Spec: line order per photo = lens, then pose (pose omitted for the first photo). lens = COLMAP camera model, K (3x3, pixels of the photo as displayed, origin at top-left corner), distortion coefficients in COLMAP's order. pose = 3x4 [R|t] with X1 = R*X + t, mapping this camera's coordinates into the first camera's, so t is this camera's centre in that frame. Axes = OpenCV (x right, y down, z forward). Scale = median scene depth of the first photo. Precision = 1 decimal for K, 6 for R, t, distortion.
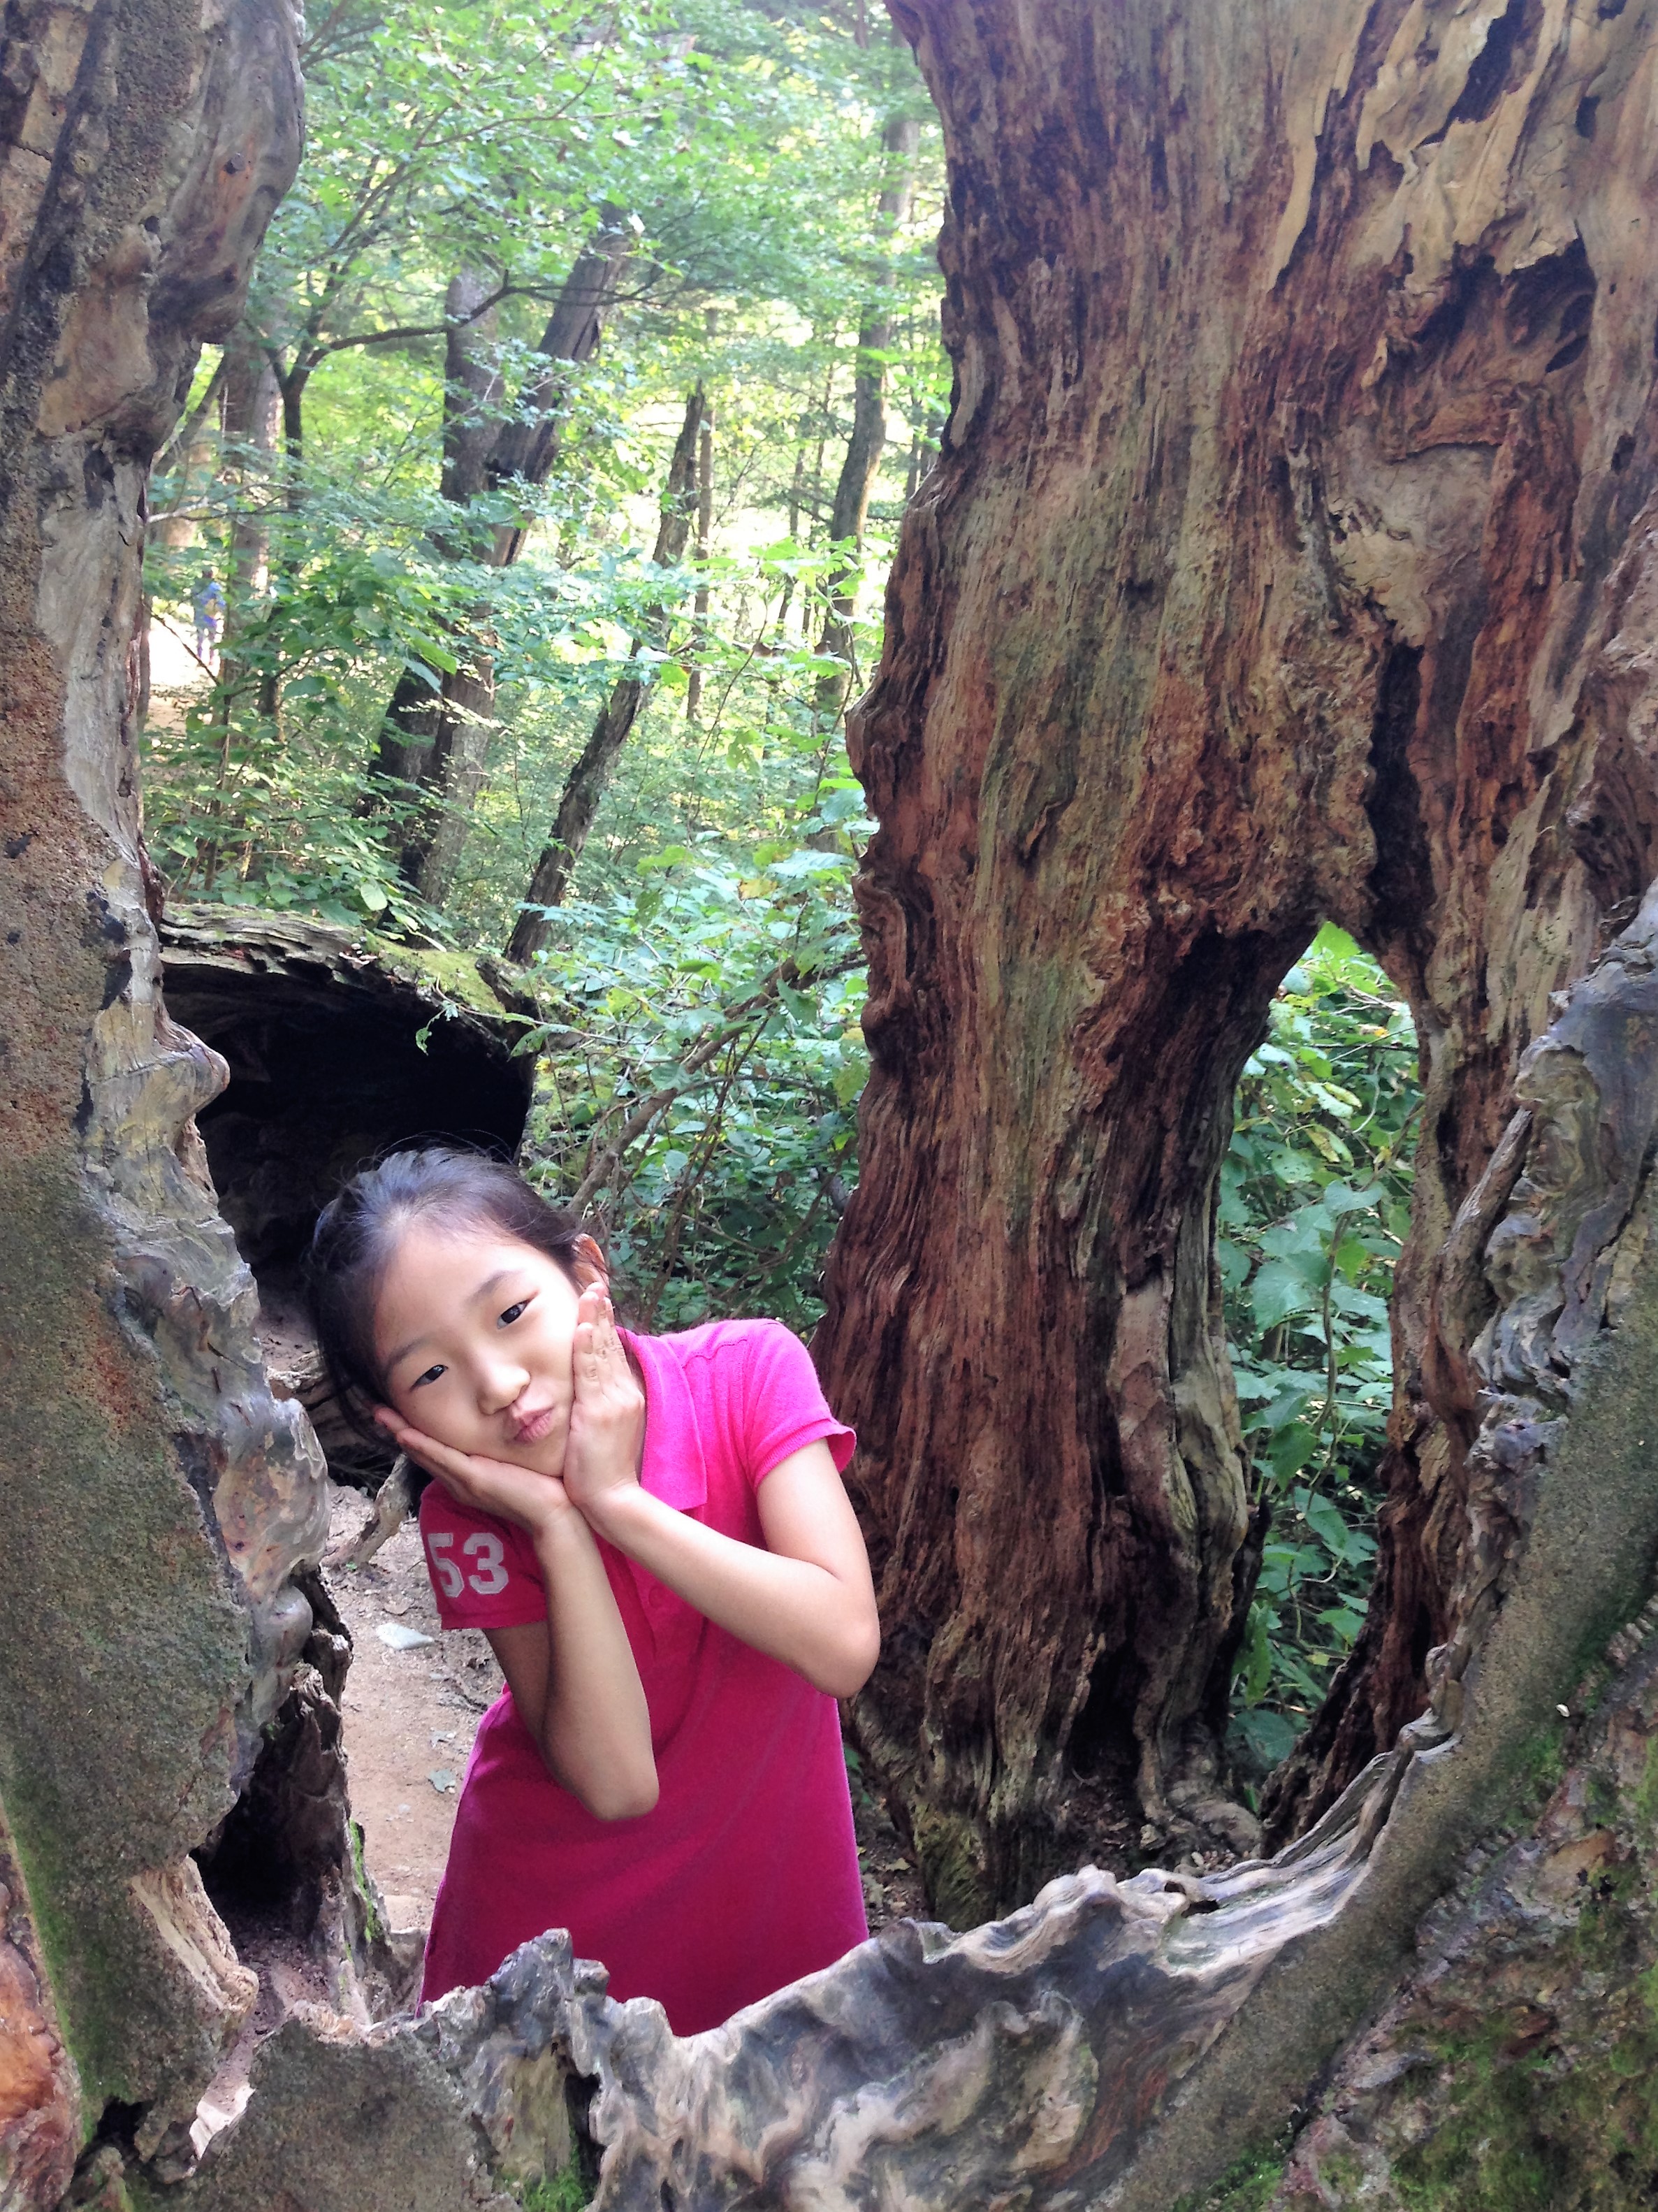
lens RADIAL K [[2105.8, 0, 807.6], [0, 2105.8, 1087.2], [0, 0, 1]] dist [0.042025, 0.000000]
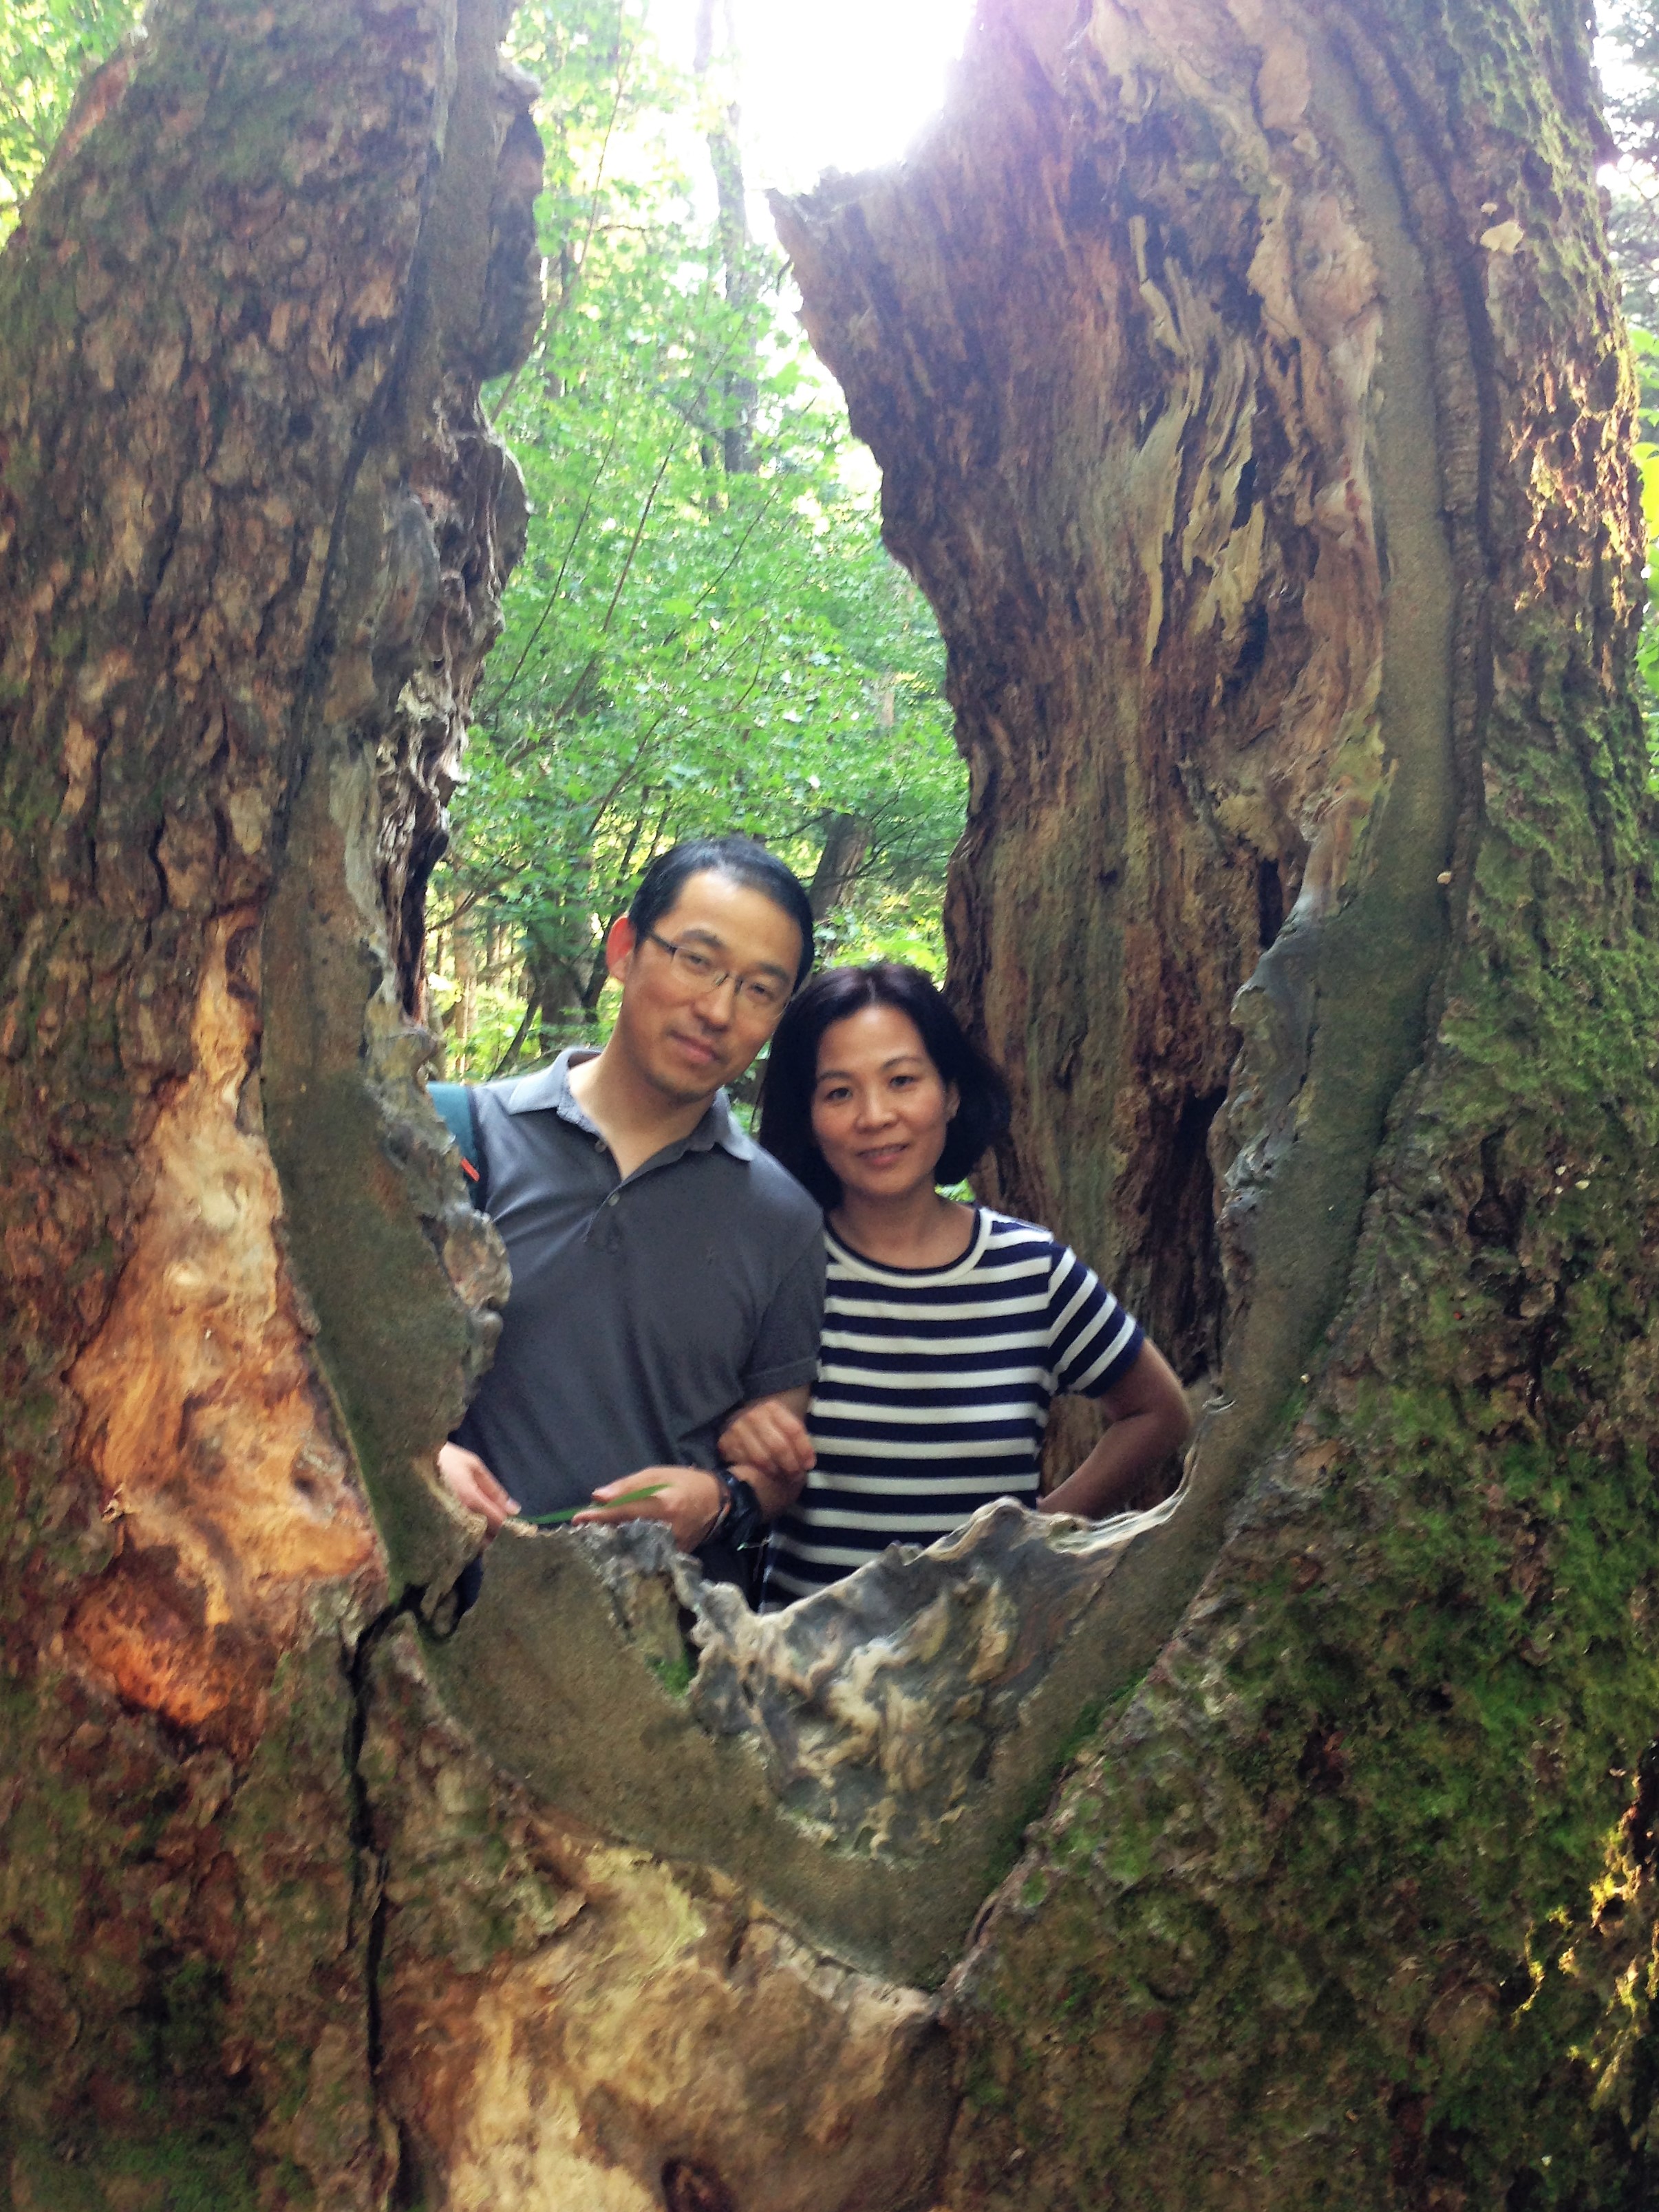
lens RADIAL K [[2106.2, 0, 814.7], [0, 2106.2, 1094.4], [0, 0, 1]] dist [0.042025, 0.000000]
pose [[0.978968, -0.150266, -0.137994, 0.258545], [0.107245, 0.954434, -0.278486, 0.504454], [0.173553, 0.257829, 0.950475, -0.605383]]
